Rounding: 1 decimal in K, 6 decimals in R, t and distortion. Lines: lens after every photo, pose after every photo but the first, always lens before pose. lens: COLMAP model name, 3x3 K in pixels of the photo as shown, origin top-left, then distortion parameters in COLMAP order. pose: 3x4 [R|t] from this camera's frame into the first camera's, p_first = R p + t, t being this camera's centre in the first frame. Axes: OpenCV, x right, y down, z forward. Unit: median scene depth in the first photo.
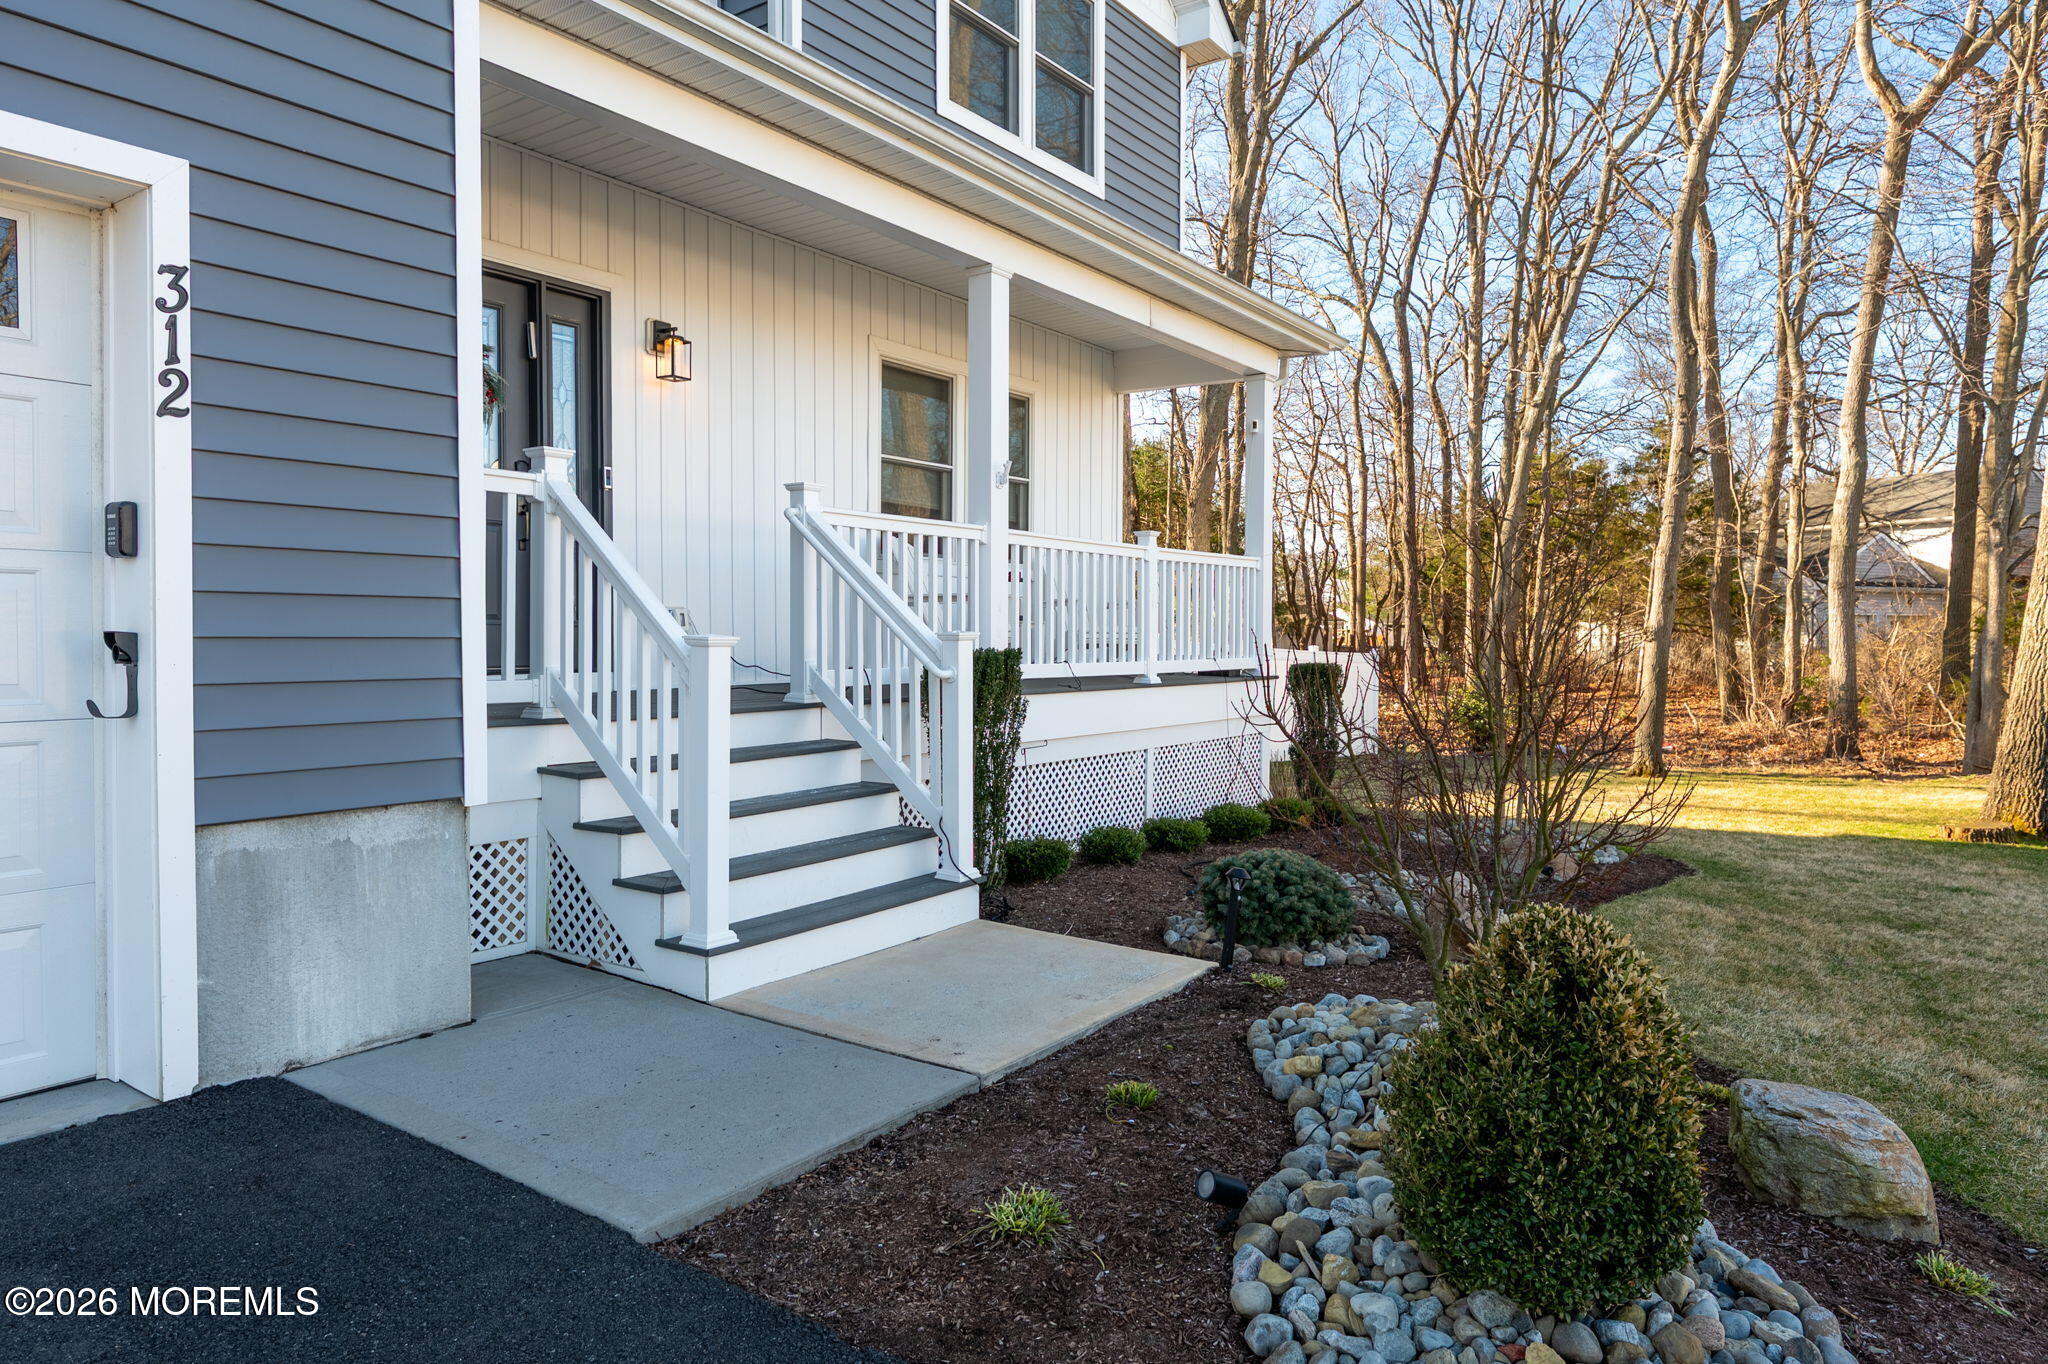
lens RADIAL K [[912.5, 0, 1025.2], [0, 912.5, 677.3], [0, 0, 1]] dist [0.000937, 0.000061]
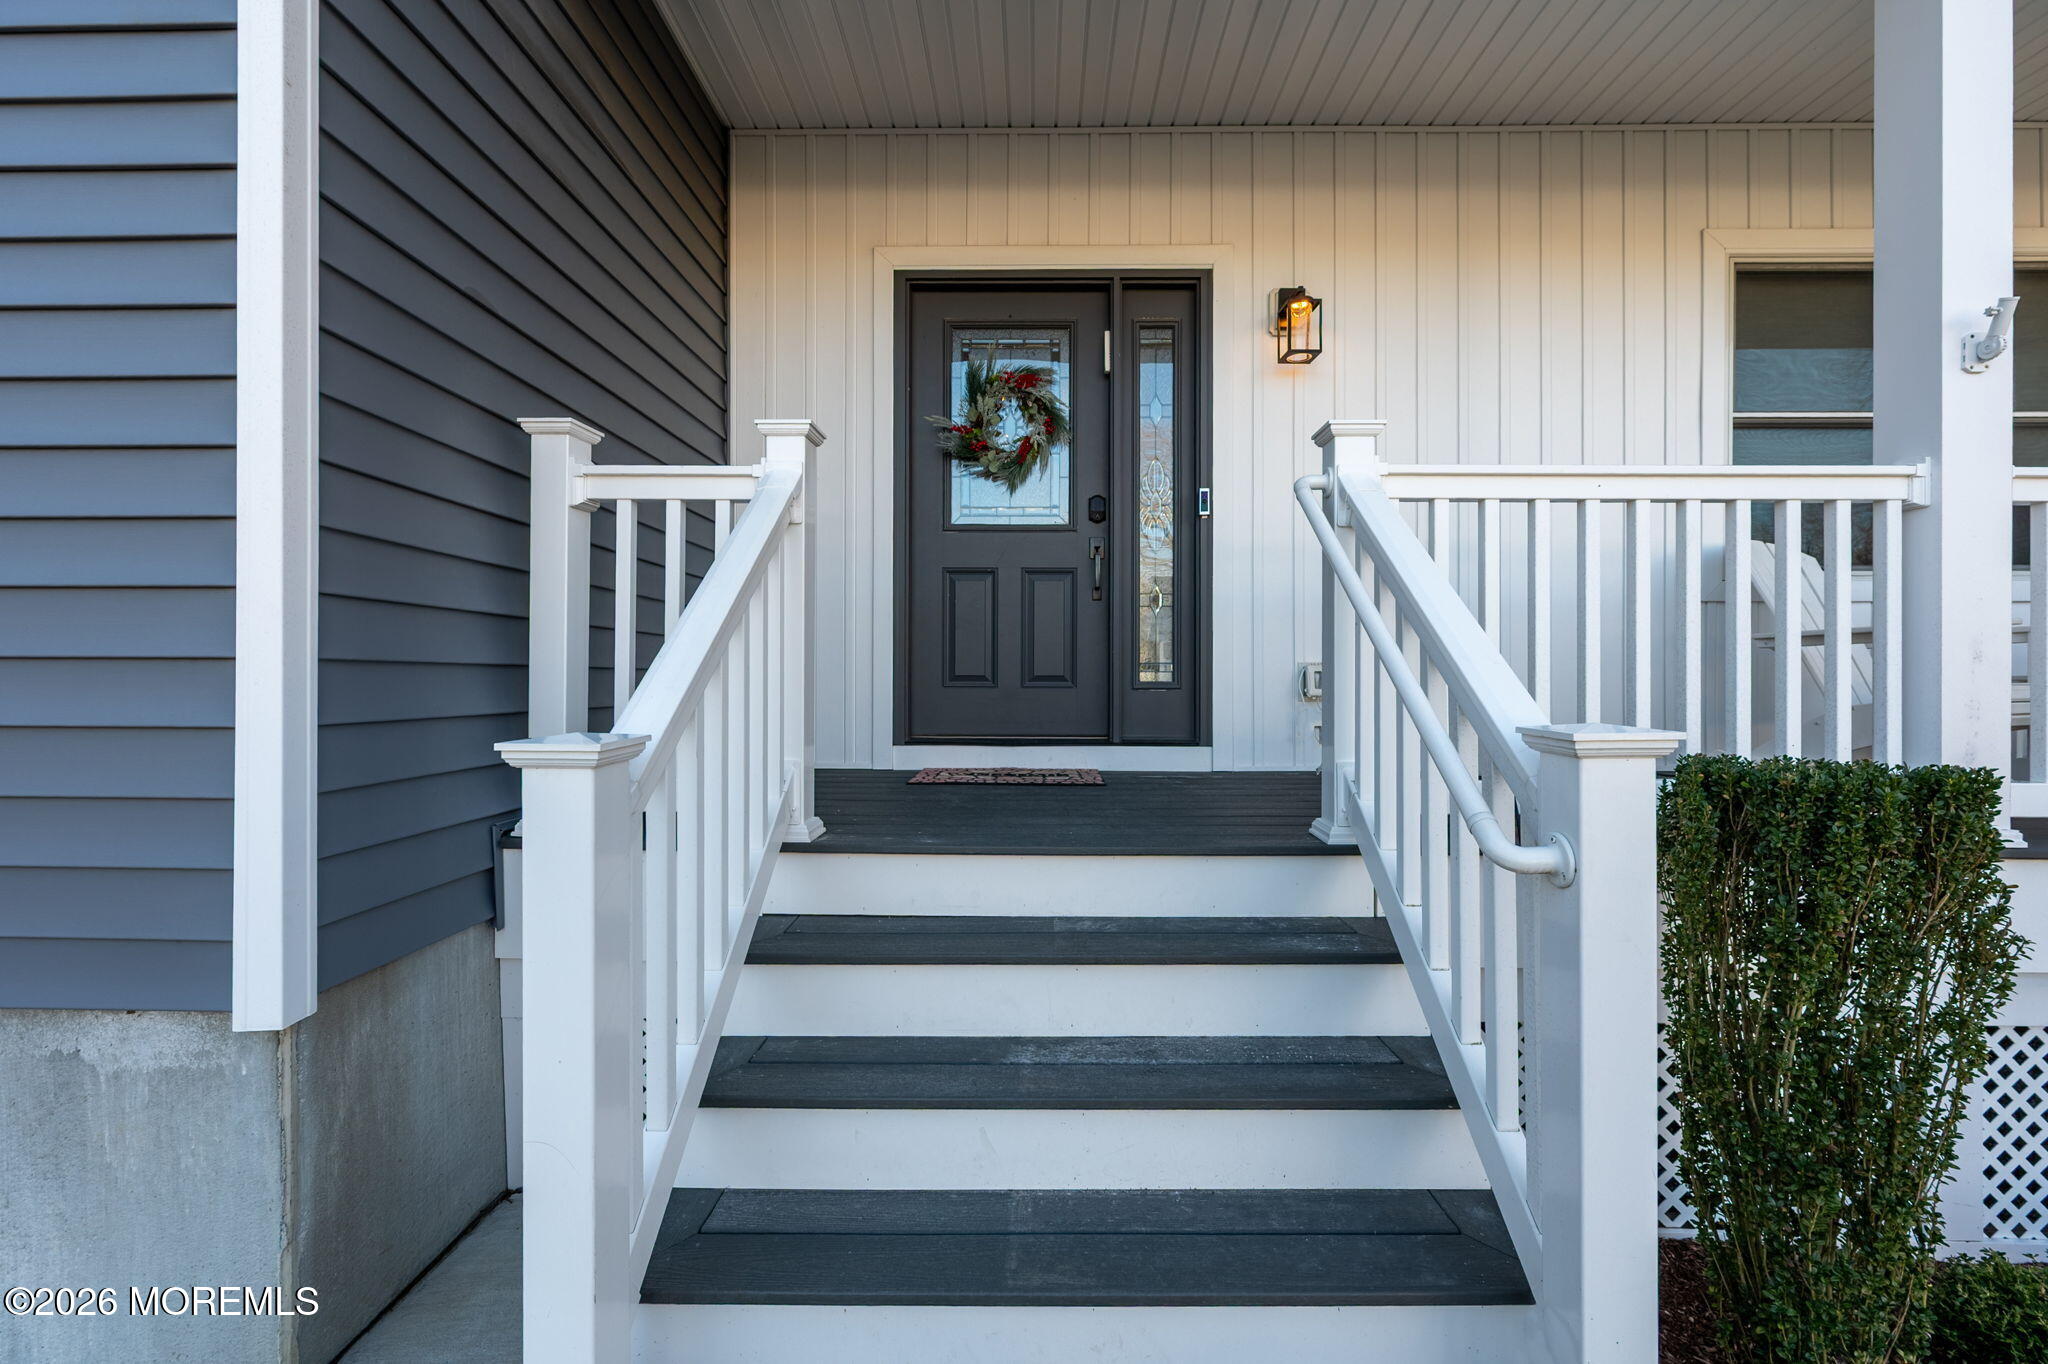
lens RADIAL K [[912.5, 0, 1025.2], [0, 912.5, 677.3], [0, 0, 1]] dist [0.000937, 0.000061]
pose [[0.608984, -0.021632, -0.792888, 0.056164], [-0.035807, 0.997859, -0.054727, -0.024472], [0.792374, 0.061719, 0.606905, 0.405967]]
